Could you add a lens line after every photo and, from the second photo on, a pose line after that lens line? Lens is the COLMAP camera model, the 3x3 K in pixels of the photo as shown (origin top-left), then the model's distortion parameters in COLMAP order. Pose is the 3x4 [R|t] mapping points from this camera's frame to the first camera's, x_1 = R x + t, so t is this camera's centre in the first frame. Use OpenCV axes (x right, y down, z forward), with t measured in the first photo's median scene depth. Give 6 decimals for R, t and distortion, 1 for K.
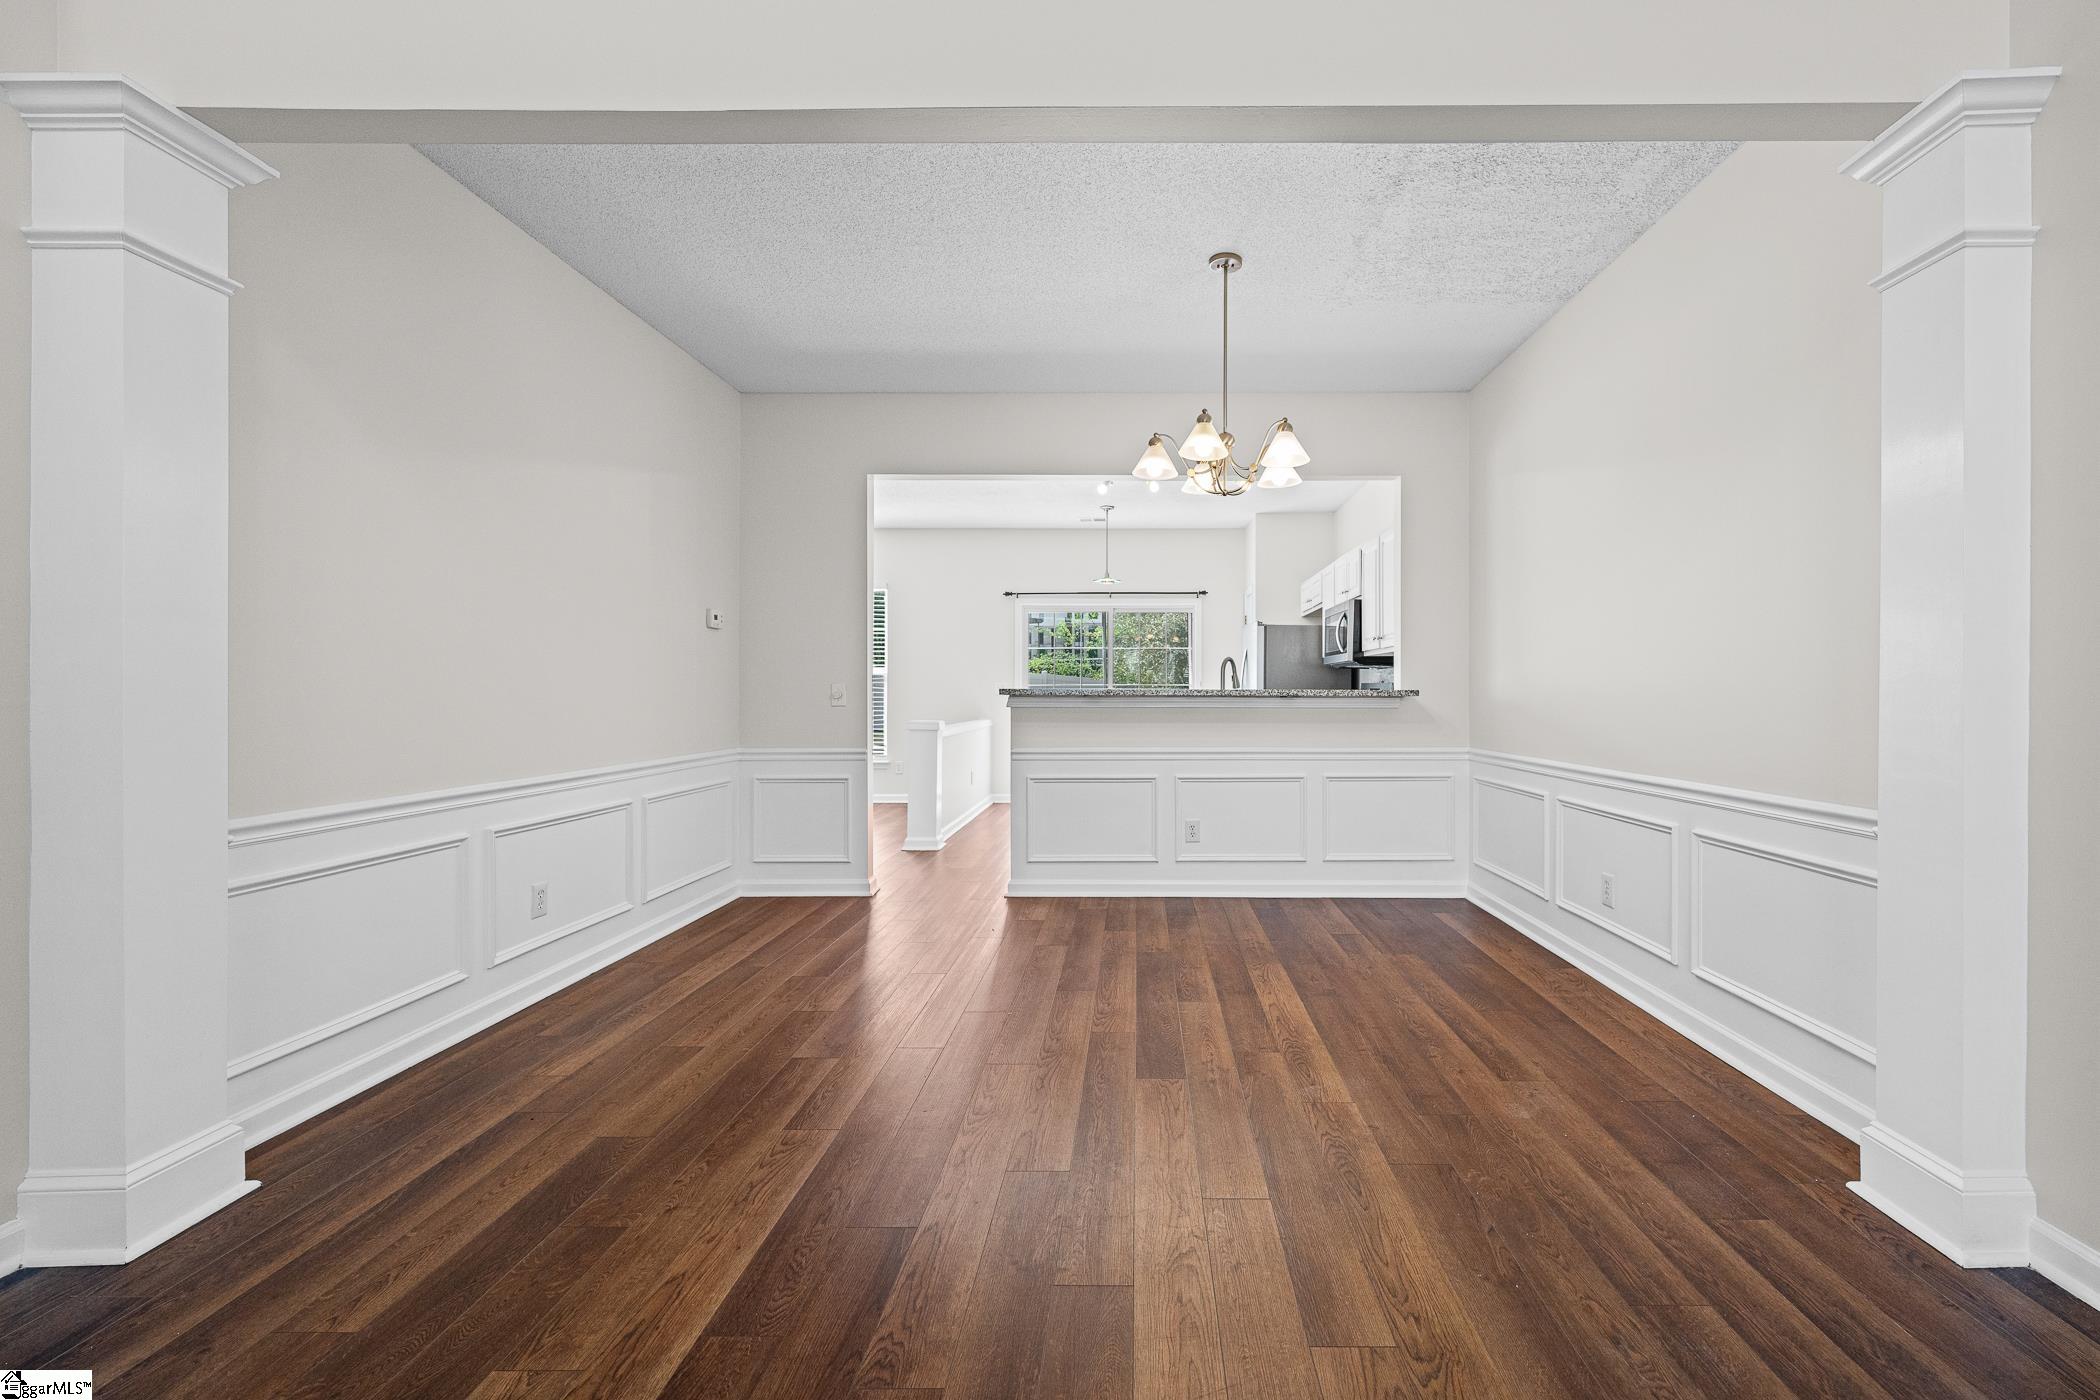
lens RADIAL K [[868.1, 0, 1127.7], [0, 868.1, 694.5], [0, 0, 1]] dist [-0.004936, 0.000463]
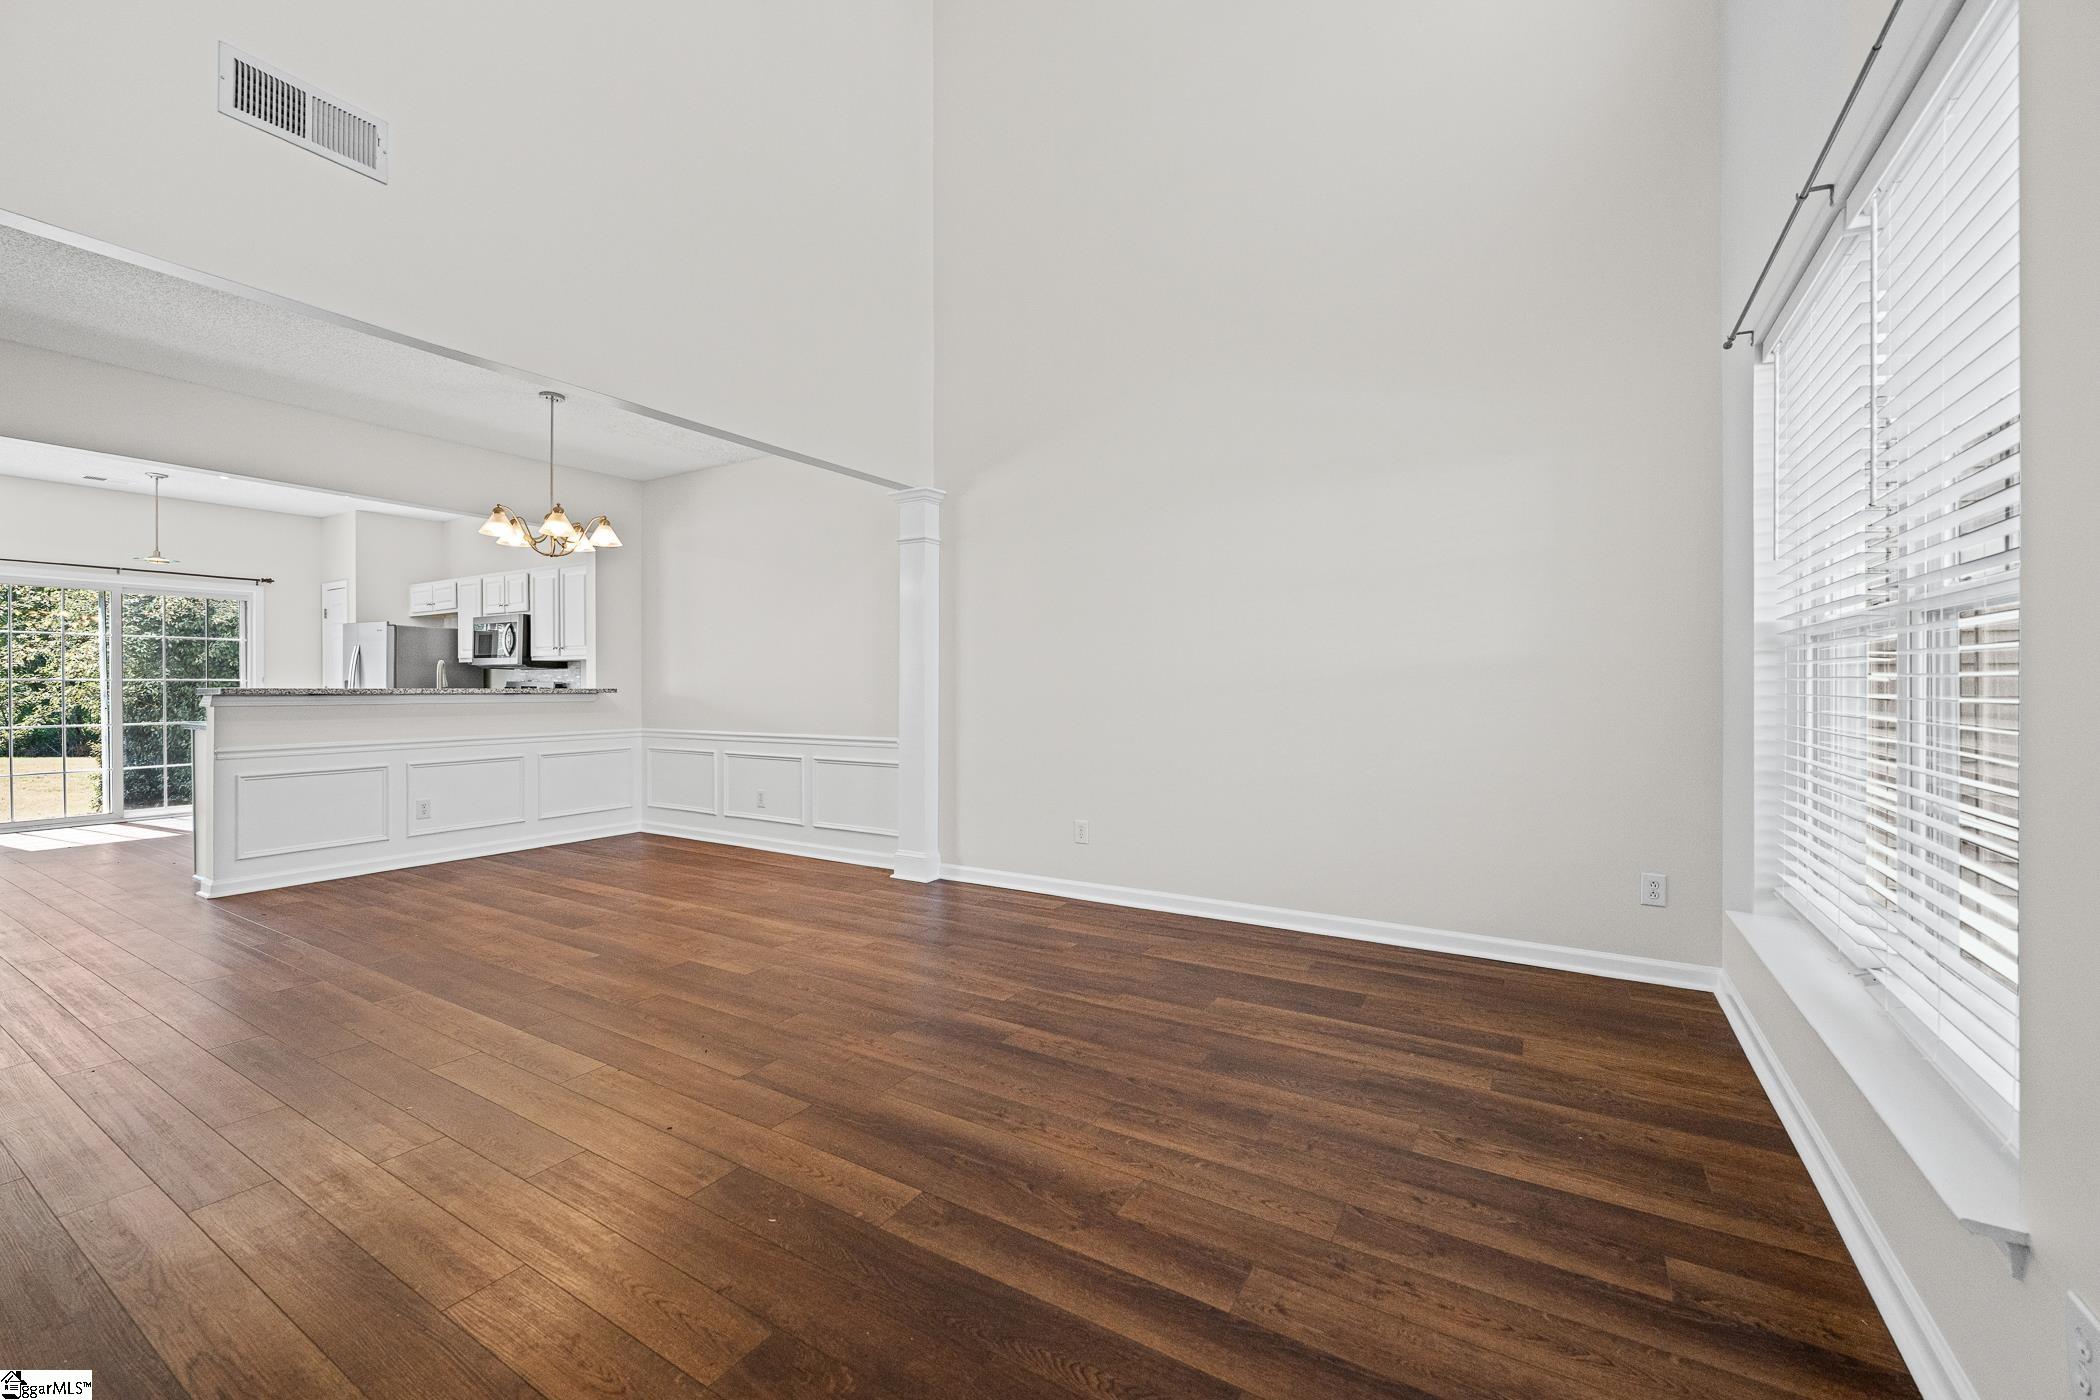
lens RADIAL K [[868.1, 0, 1038.6], [0, 868.1, 703.8], [0, 0, 1]] dist [-0.004936, 0.000463]
pose [[0.522962, -0.018032, 0.852165, -0.740835], [0.001978, 0.999799, 0.019942, -0.010153], [-0.852353, -0.008743, 0.522893, -0.483205]]
